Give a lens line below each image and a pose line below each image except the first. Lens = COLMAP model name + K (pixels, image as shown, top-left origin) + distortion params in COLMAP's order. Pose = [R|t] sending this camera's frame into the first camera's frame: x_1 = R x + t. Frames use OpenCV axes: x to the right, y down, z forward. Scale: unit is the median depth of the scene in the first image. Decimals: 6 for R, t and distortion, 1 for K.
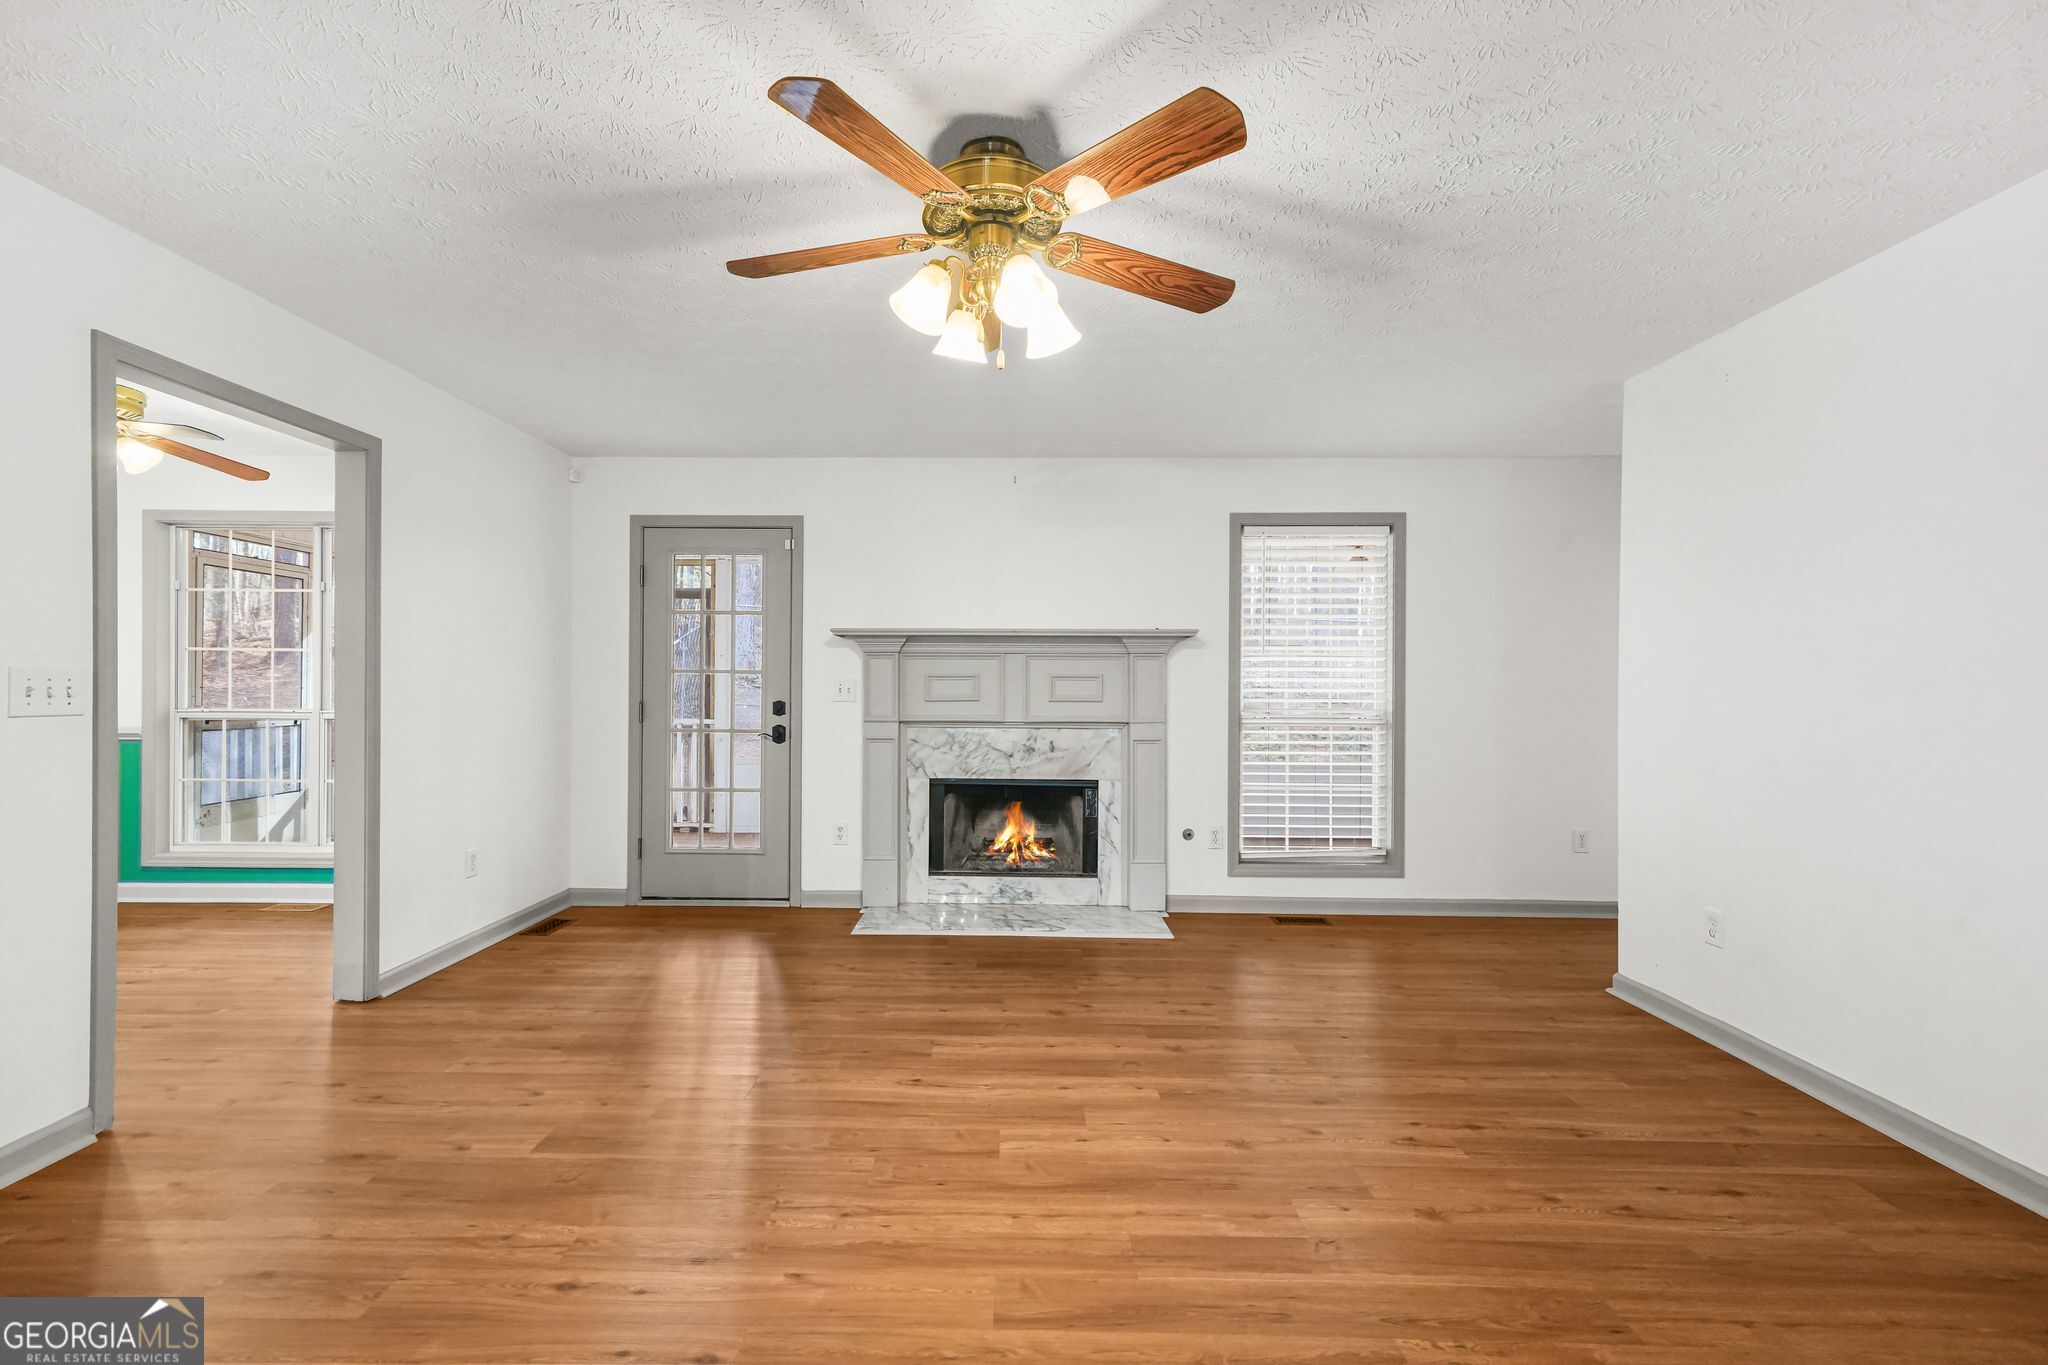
lens RADIAL K [[886.6, 0, 997.3], [0, 886.6, 685.5], [0, 0, 1]] dist [0.007728, 0.000856]
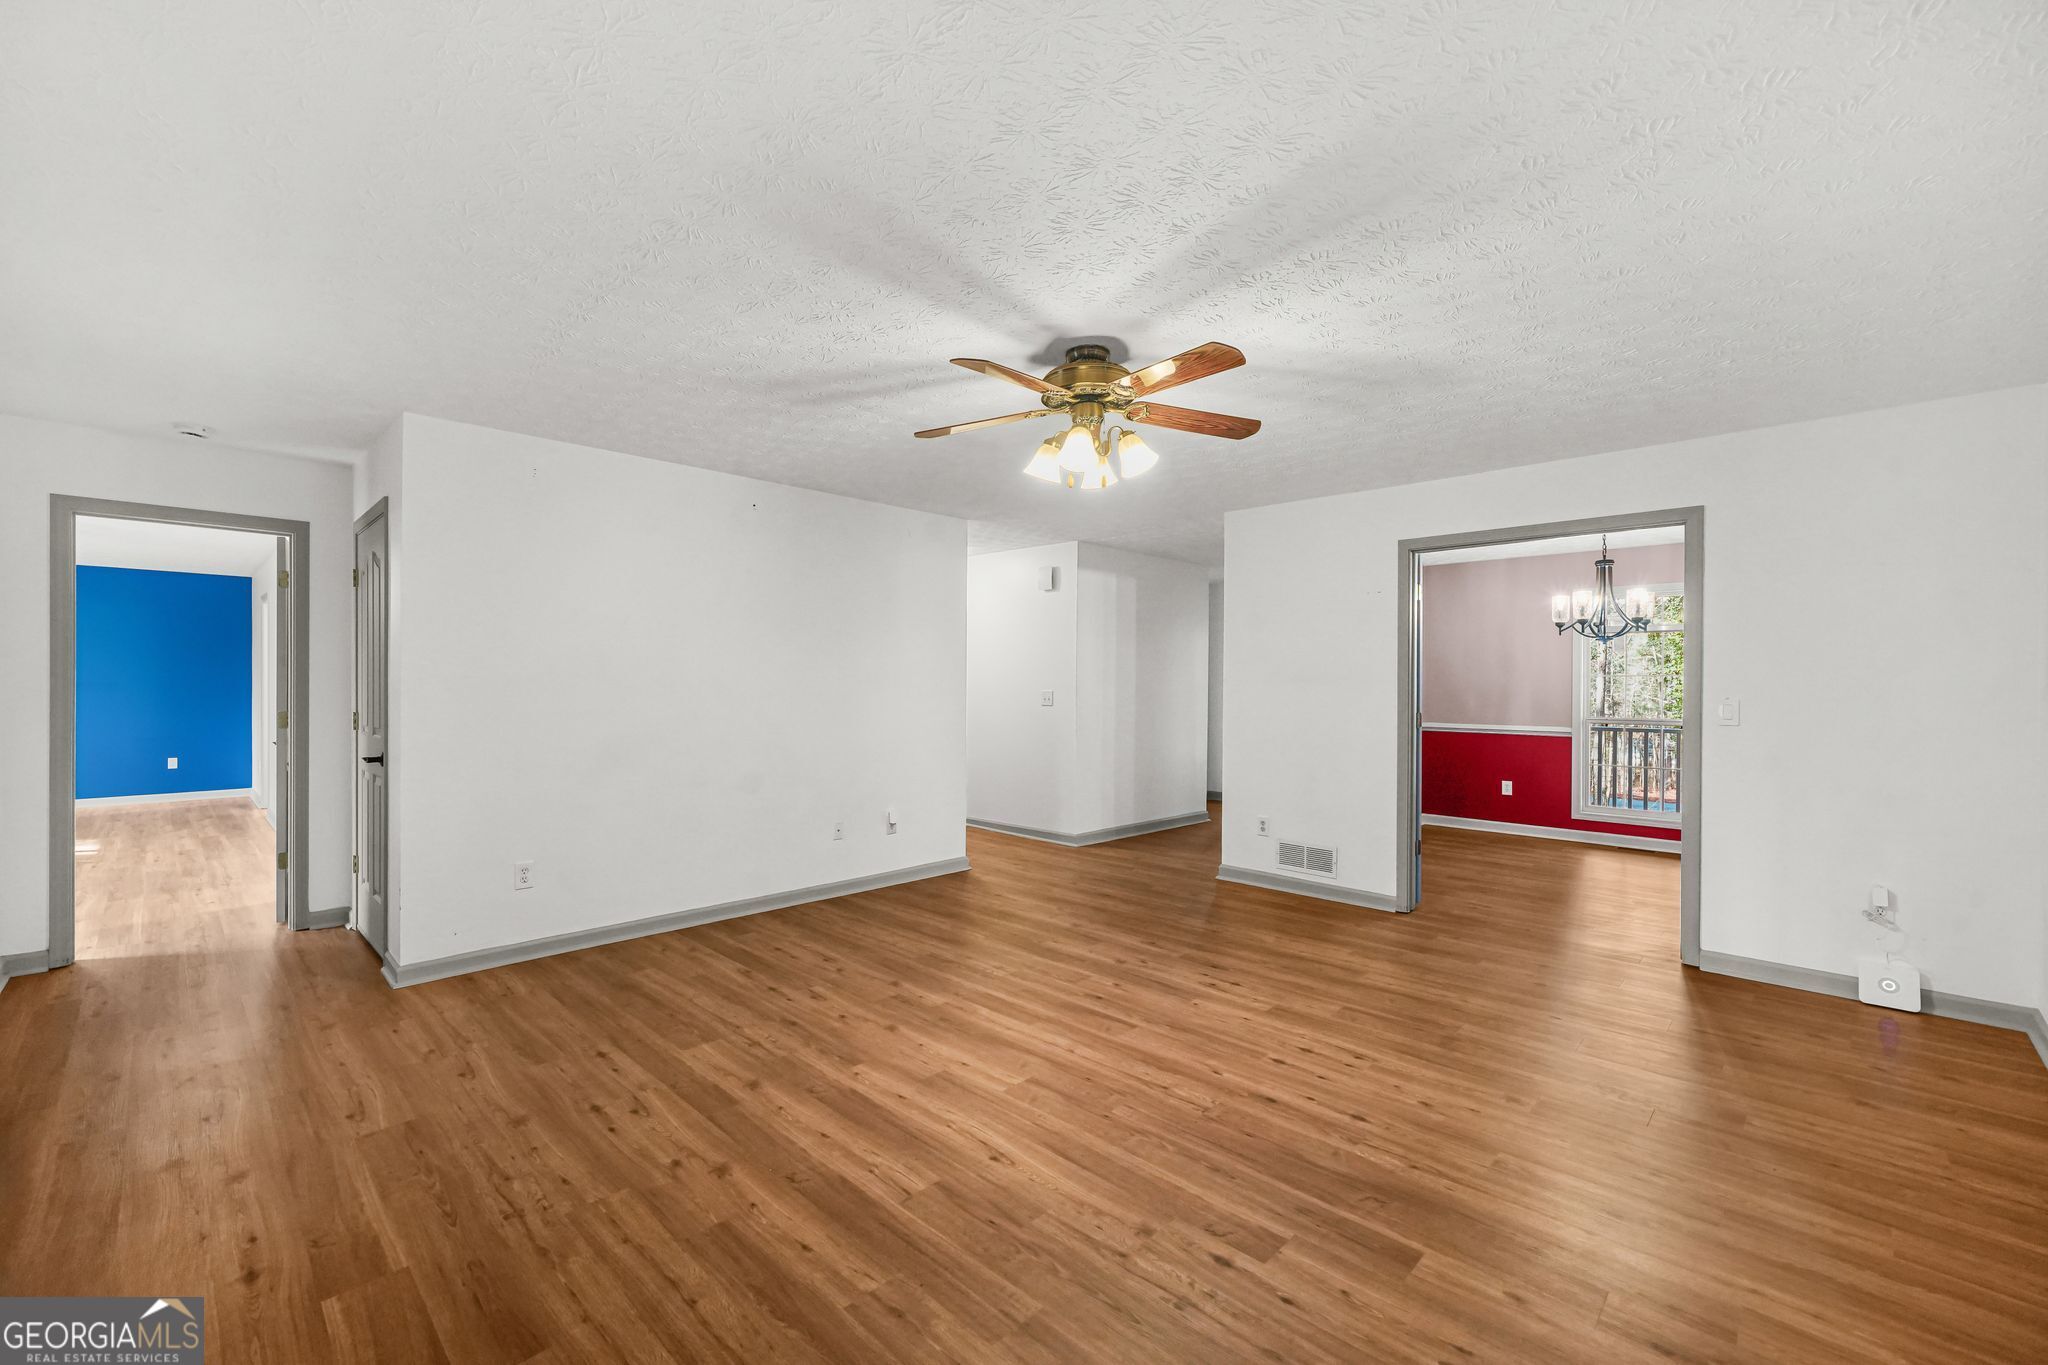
lens RADIAL K [[839.8, 0, 1001.6], [0, 839.8, 696.2], [0, 0, 1]] dist [-0.000026, 0.000223]
pose [[-0.720409, -0.017536, 0.693328, -0.381823], [-0.007222, 0.999816, 0.017783, -0.018039], [-0.693512, 0.007804, -0.720403, 0.910914]]
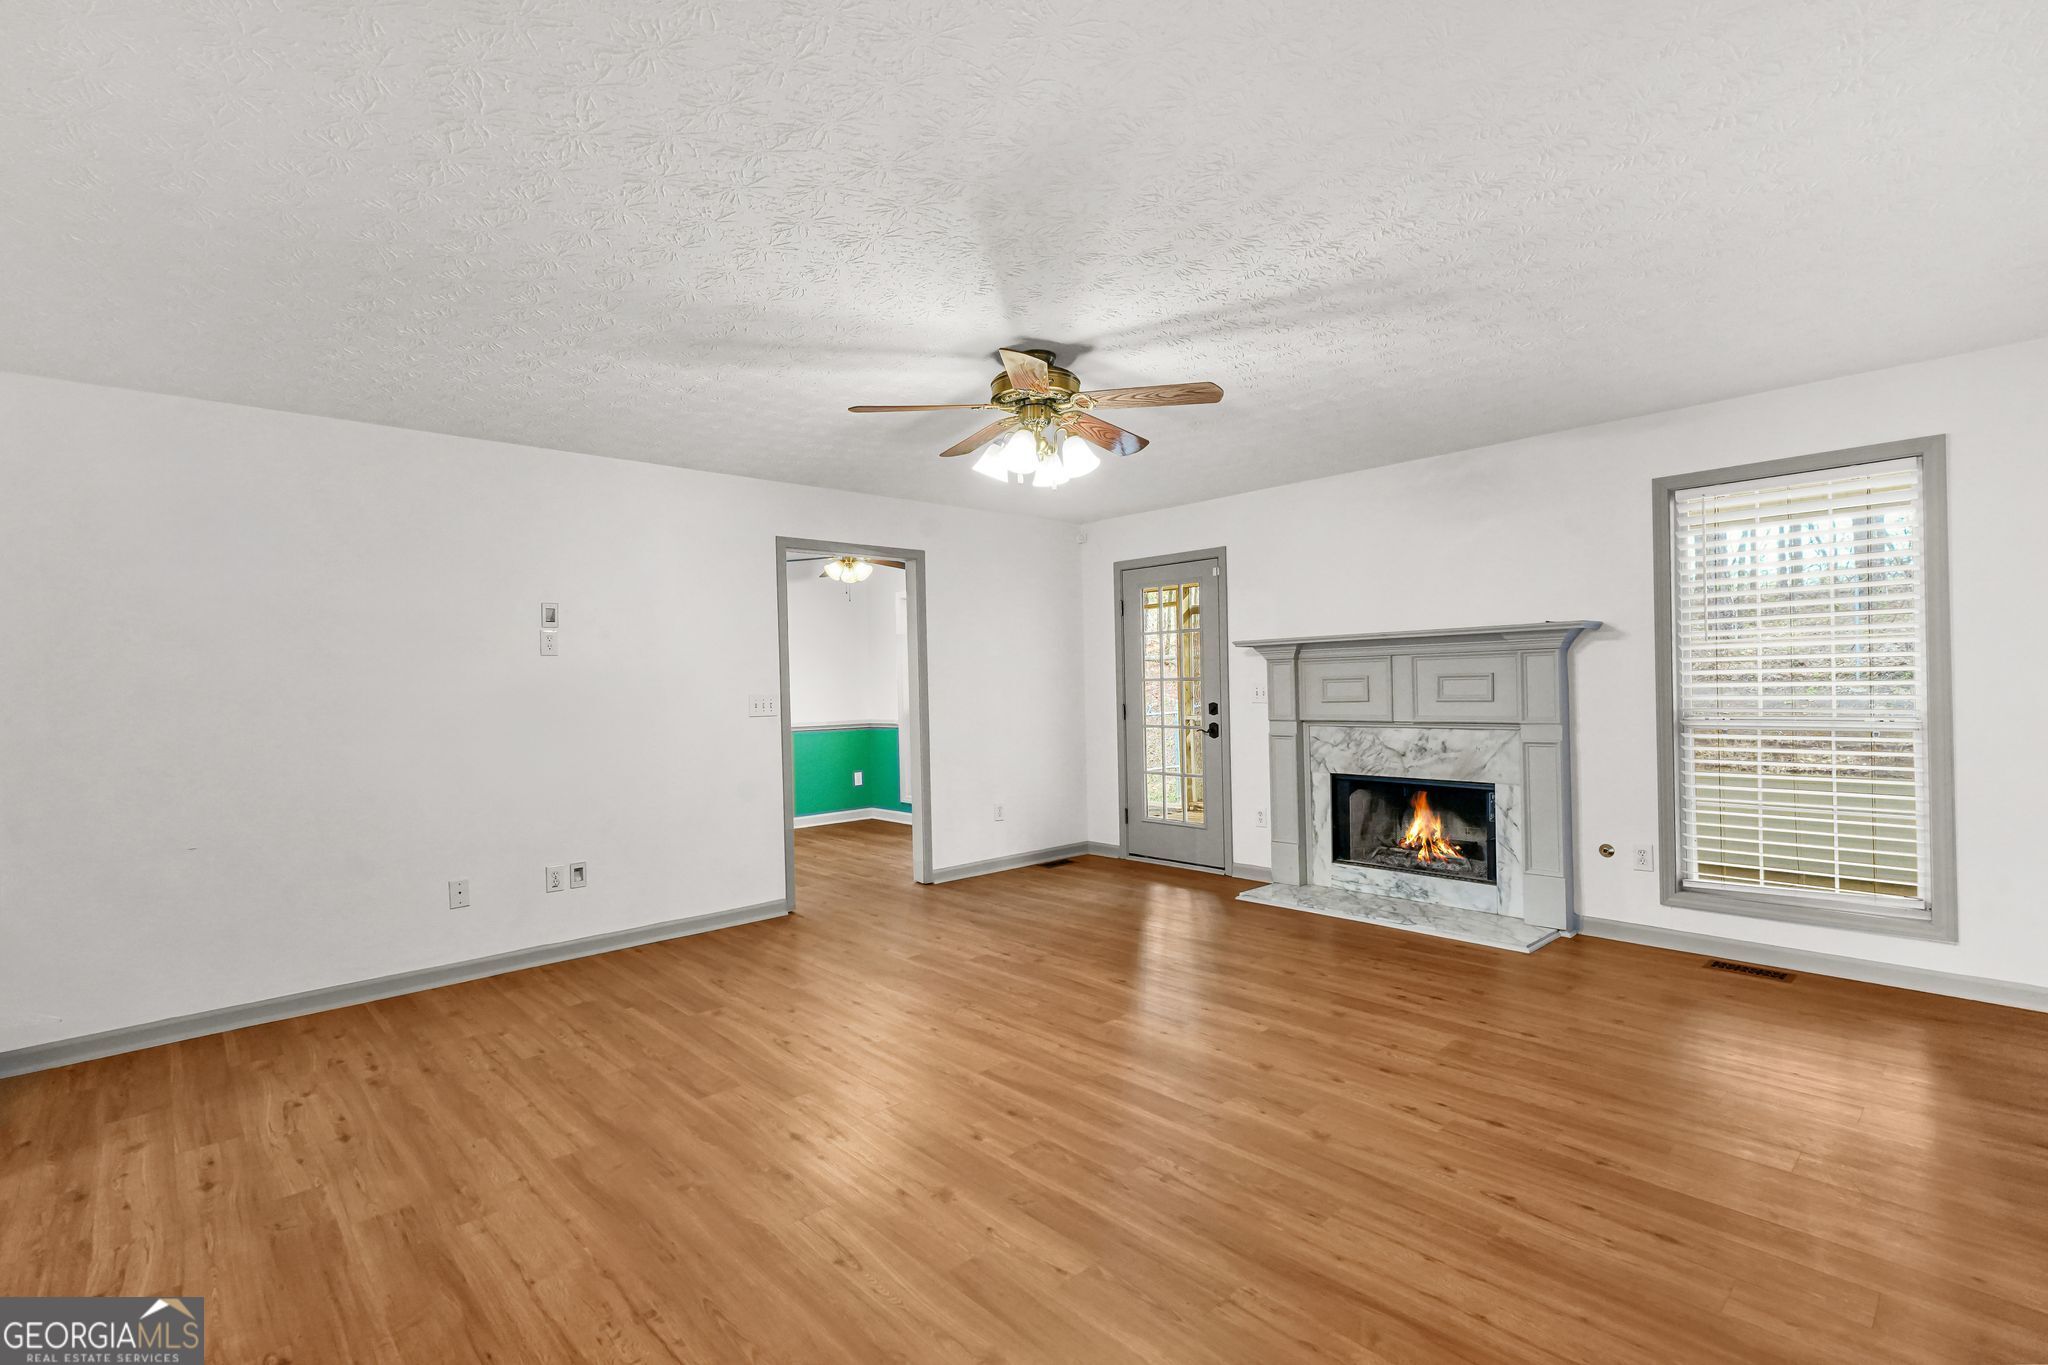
lens RADIAL K [[930.6, 0, 1010.0], [0, 930.6, 685.3], [0, 0, 1]] dist [0.008599, -0.000014]
pose [[0.690134, -0.020234, -0.723399, 0.484056], [0.025551, 0.999667, -0.003586, -0.008676], [0.723231, -0.016009, 0.690421, -0.069569]]
